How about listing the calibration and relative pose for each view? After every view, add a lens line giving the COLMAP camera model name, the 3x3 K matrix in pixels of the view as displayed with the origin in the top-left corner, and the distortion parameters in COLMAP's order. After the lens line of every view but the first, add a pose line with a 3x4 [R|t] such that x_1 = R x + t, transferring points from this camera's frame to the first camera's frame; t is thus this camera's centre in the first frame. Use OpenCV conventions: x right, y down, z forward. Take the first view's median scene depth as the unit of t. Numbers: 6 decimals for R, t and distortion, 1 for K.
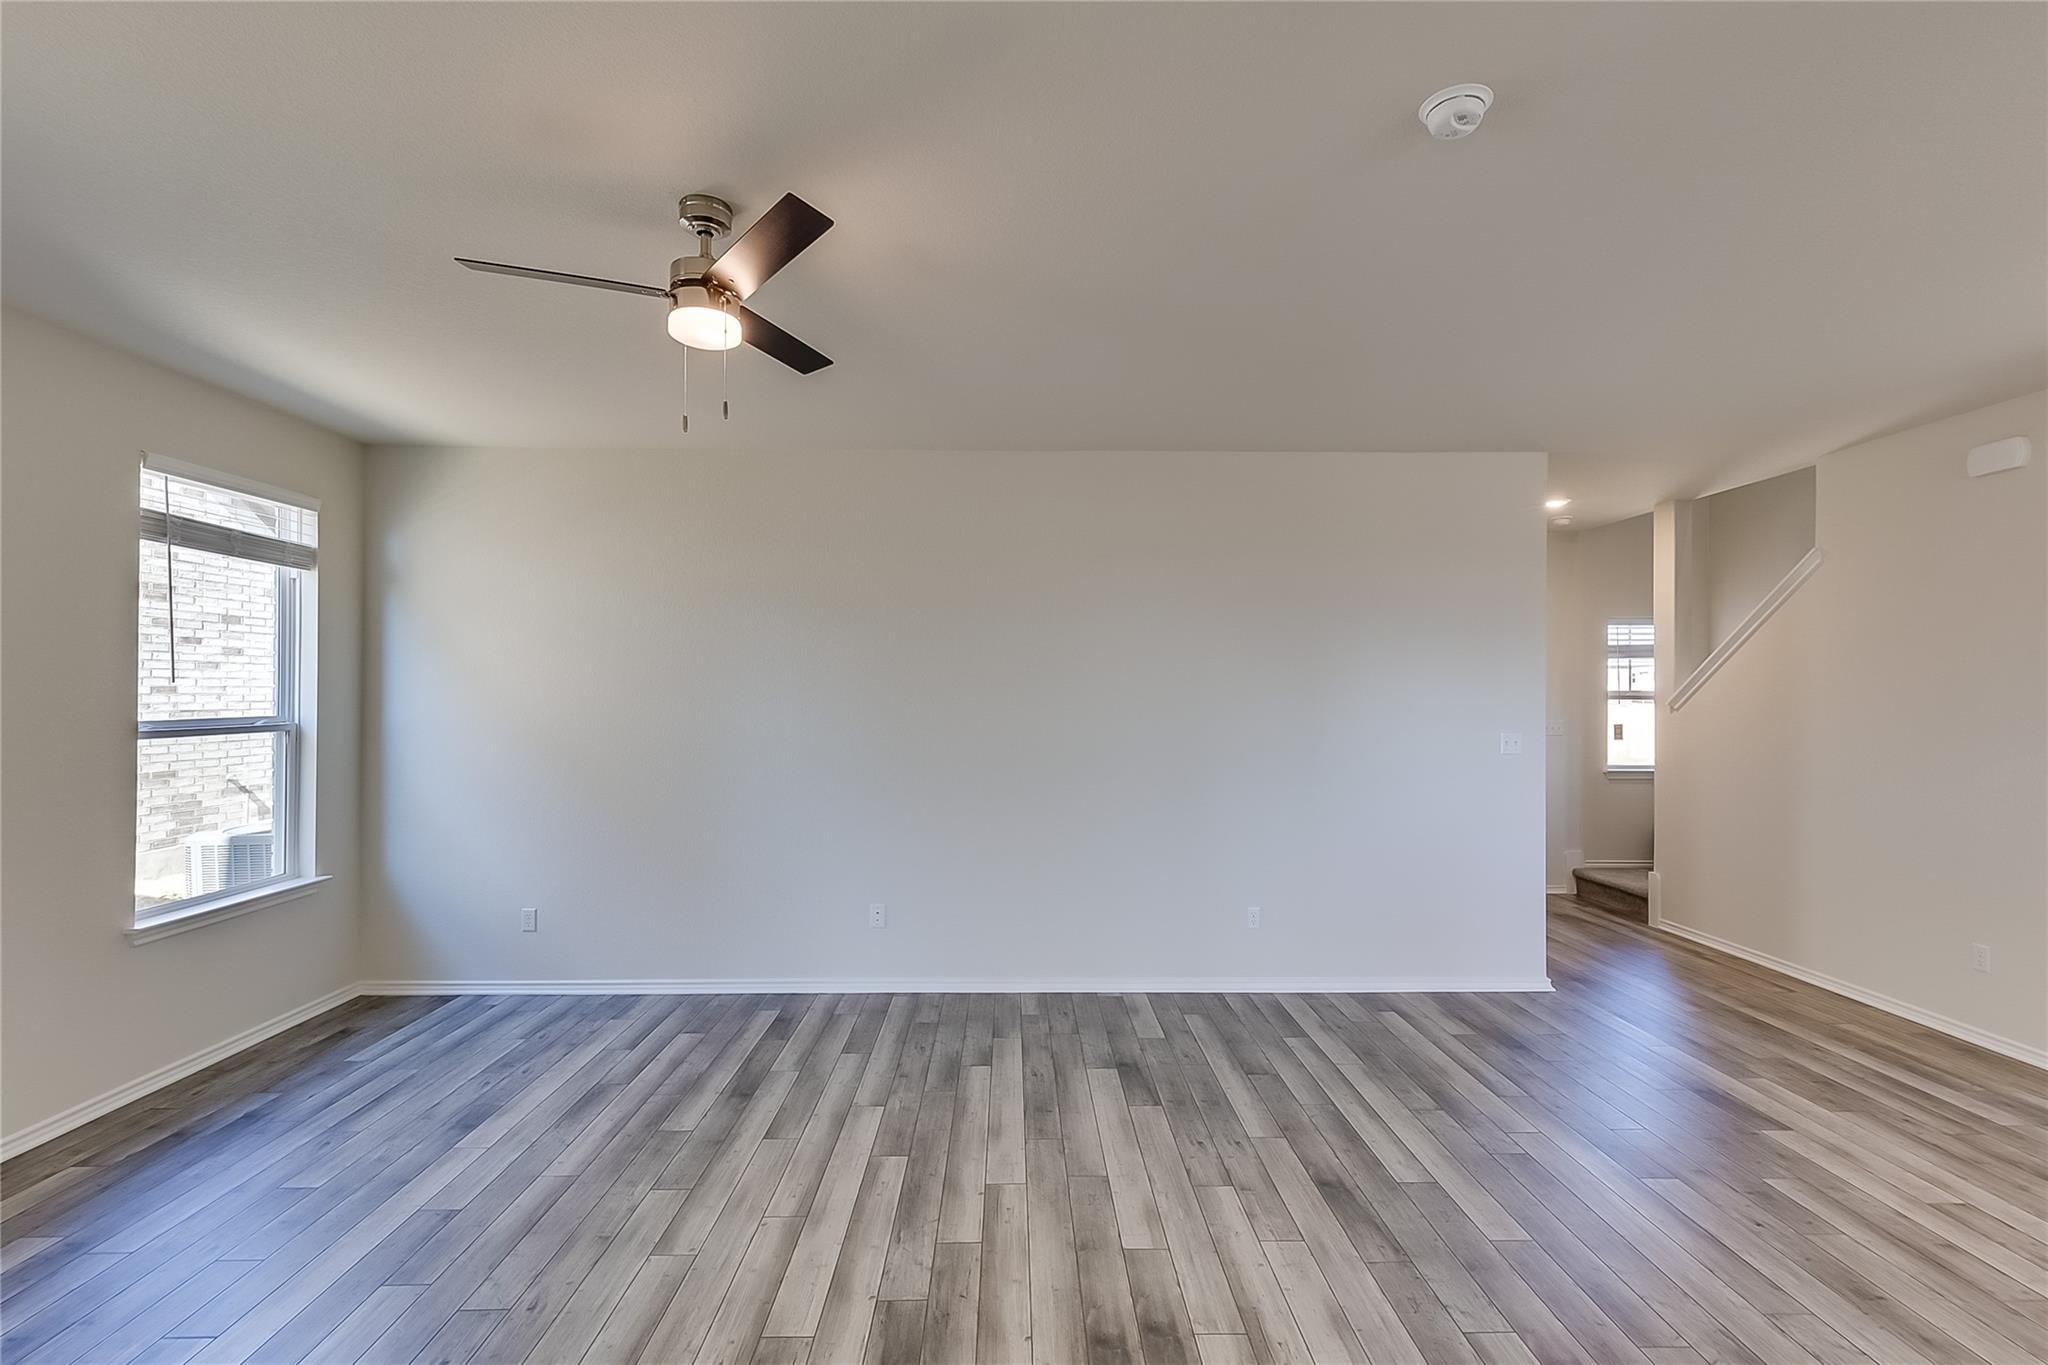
lens RADIAL K [[930.3, 0, 1028.1], [0, 930.3, 686.6], [0, 0, 1]] dist [0.005968, -0.000593]
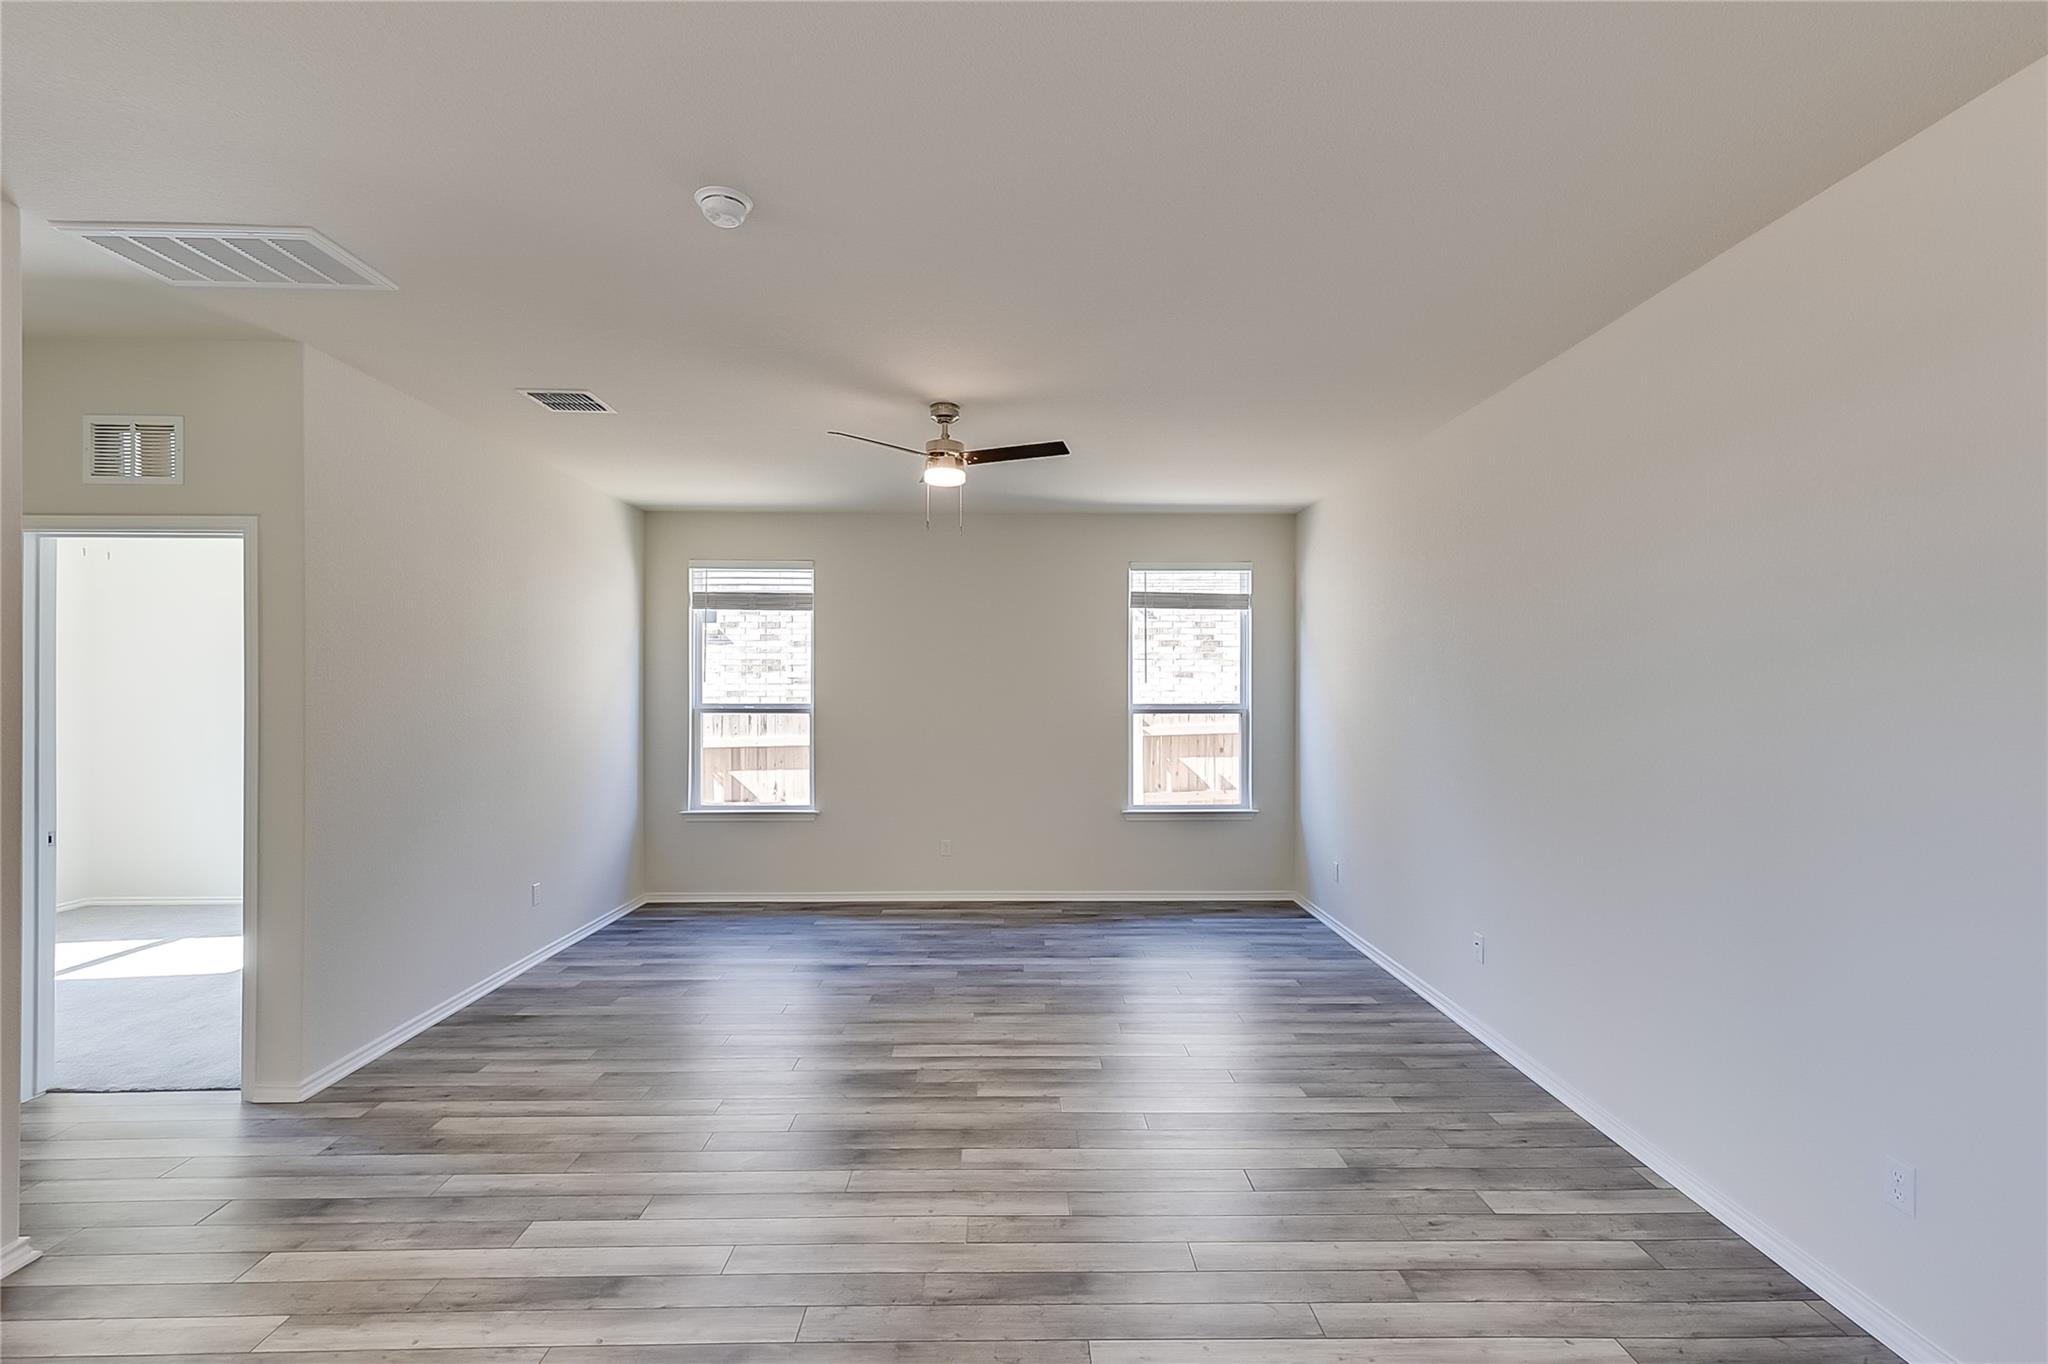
lens RADIAL K [[929.0, 0, 1023.9], [0, 929.0, 685.5], [0, 0, 1]] dist [0.009194, -0.000061]
pose [[-0.003670, -0.006654, -0.999971, 0.910139], [0.007310, 0.999951, -0.006681, 0.009219], [0.999967, -0.007335, -0.003621, 0.757234]]
